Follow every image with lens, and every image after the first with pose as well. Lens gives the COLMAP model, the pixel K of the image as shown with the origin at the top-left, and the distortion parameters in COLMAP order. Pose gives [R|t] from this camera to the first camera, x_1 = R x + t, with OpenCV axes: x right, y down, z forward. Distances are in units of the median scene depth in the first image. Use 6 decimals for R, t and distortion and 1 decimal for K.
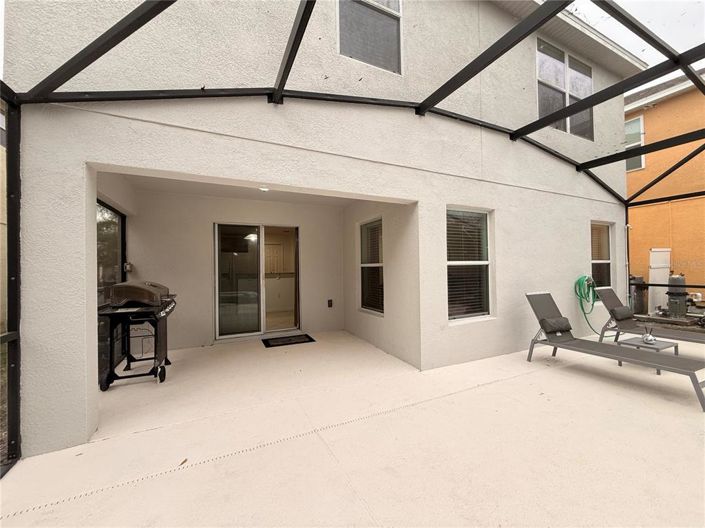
lens RADIAL K [[276.5, 0, 348.6], [0, 276.5, 262.2], [0, 0, 1]] dist [-0.002895, -0.000089]
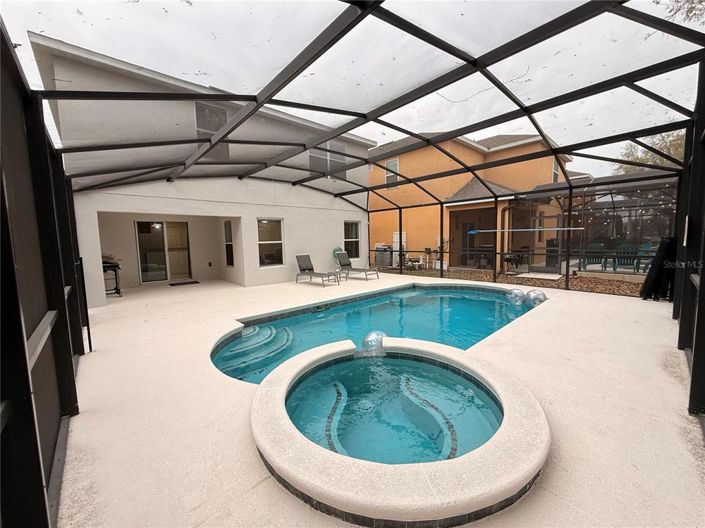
lens RADIAL K [[276.5, 0, 352.5], [0, 276.5, 261.3], [0, 0, 1]] dist [-0.002895, -0.000089]
pose [[0.957390, -0.030856, 0.287146, 0.355079], [0.004880, 0.995863, 0.090741, -0.036407], [-0.288758, -0.085473, 0.953579, -1.156255]]
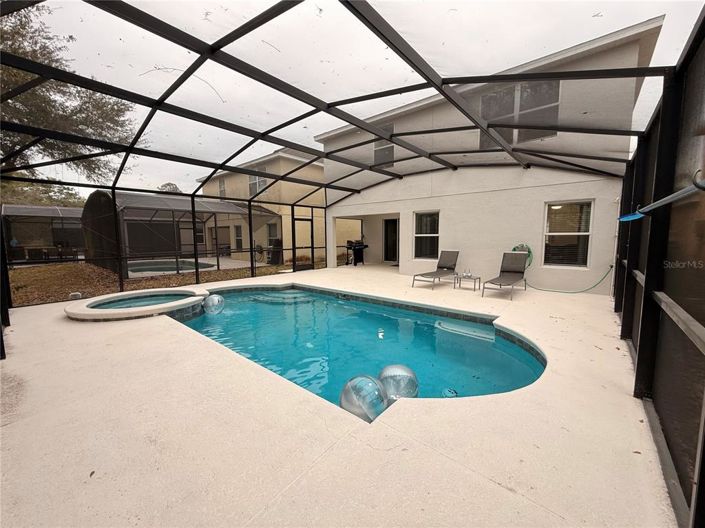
lens RADIAL K [[276.5, 0, 355.4], [0, 276.5, 266.1], [0, 0, 1]] dist [-0.002895, -0.000089]
pose [[0.414739, 0.111471, -0.903087, 1.910280], [0.020654, 0.991059, 0.131814, -0.047958], [0.909706, -0.073321, 0.408729, -0.401278]]
